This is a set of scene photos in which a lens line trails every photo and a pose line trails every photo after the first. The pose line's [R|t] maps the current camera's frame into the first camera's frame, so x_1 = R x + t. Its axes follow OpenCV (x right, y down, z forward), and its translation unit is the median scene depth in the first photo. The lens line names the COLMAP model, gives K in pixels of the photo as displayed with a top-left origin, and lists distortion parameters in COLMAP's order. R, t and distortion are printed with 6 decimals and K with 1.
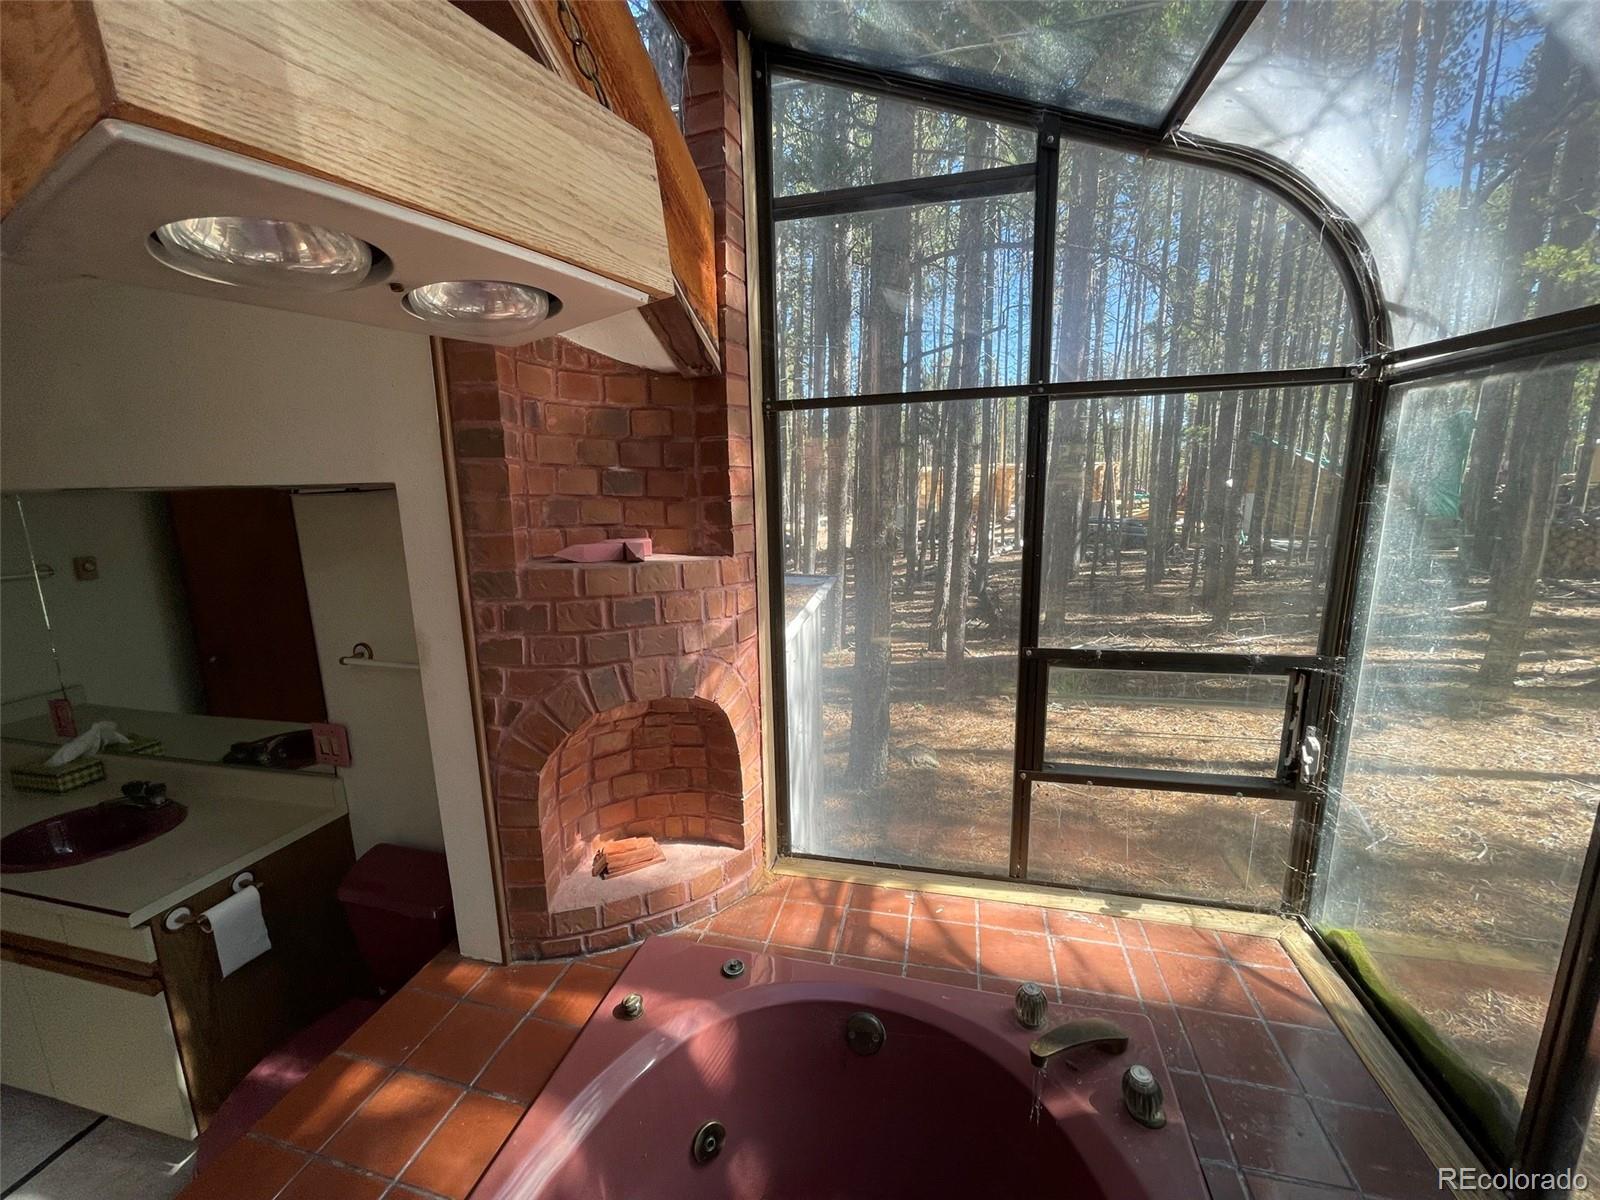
lens RADIAL K [[645.0, 0, 789.8], [0, 645.0, 602.7], [0, 0, 1]] dist [0.001411, 0.000141]
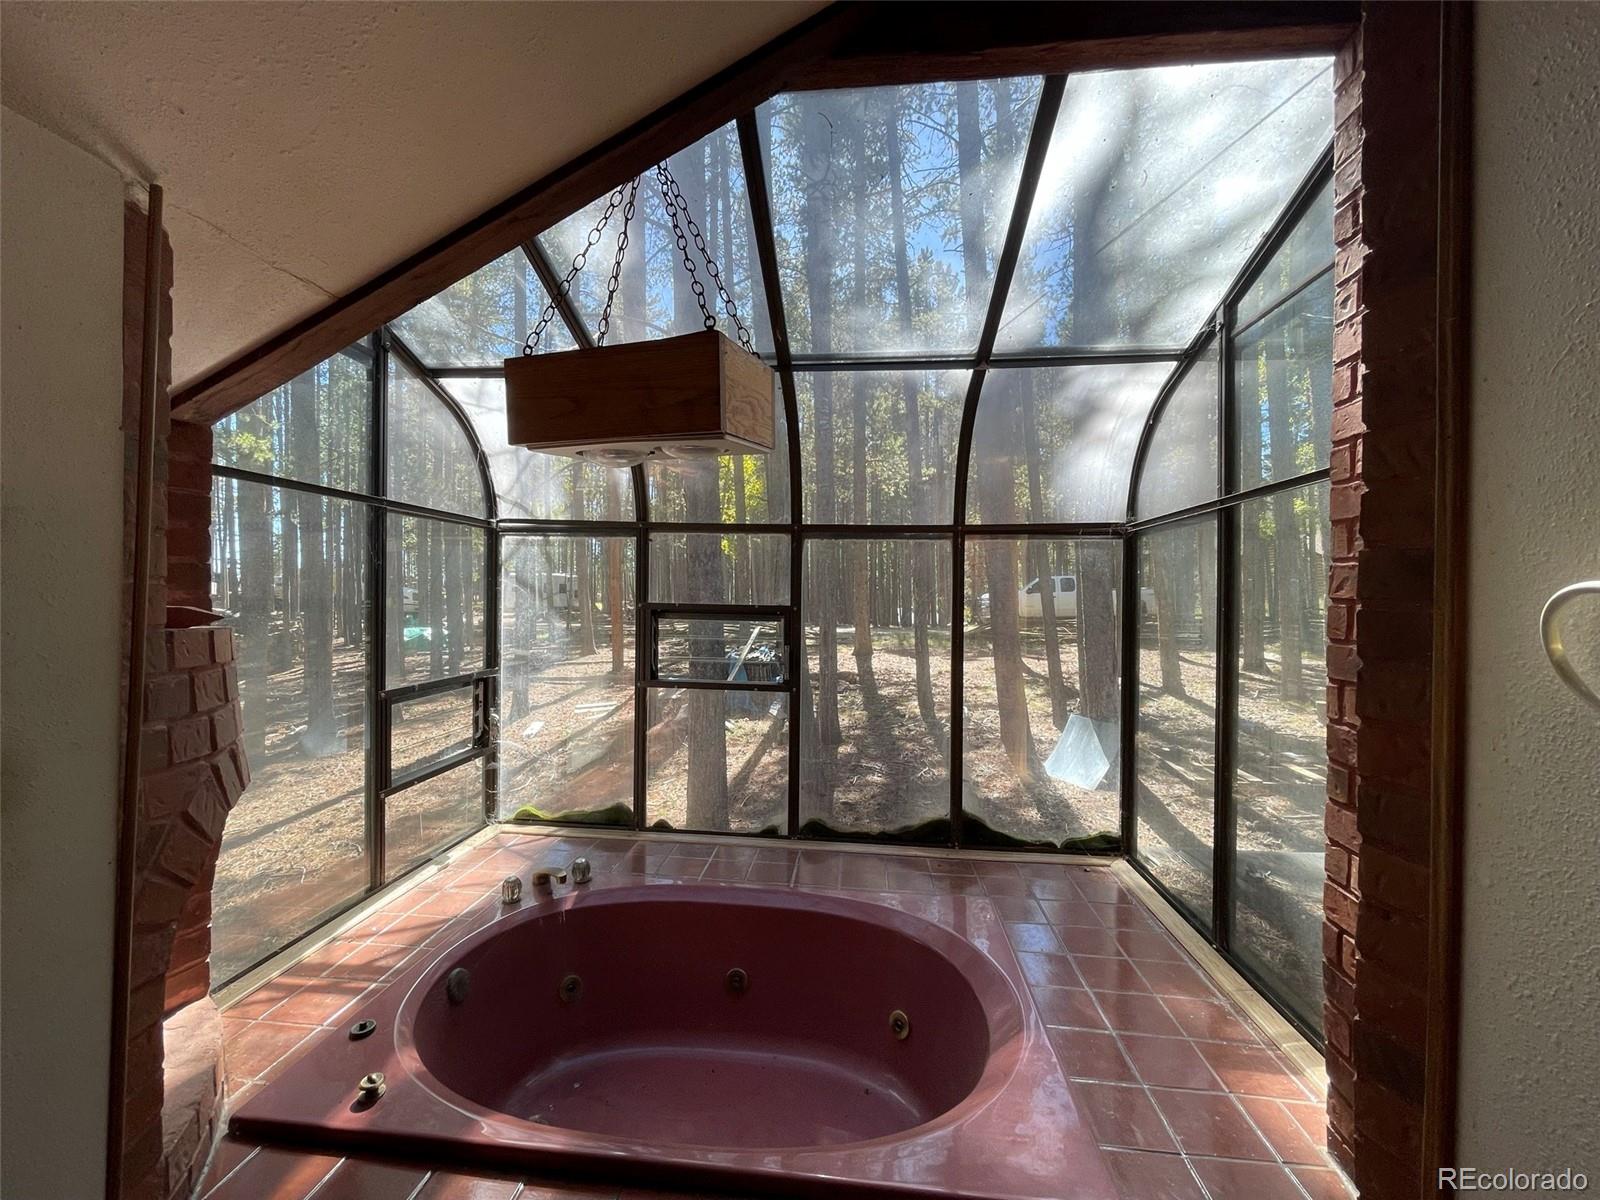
lens RADIAL K [[645.0, 0, 789.8], [0, 645.0, 602.7], [0, 0, 1]] dist [0.001411, 0.000141]
pose [[-0.137978, 0.016105, 0.990304, -0.986684], [0.190274, 0.981674, 0.010546, 0.034262], [-0.971987, 0.189884, -0.138514, 0.322596]]
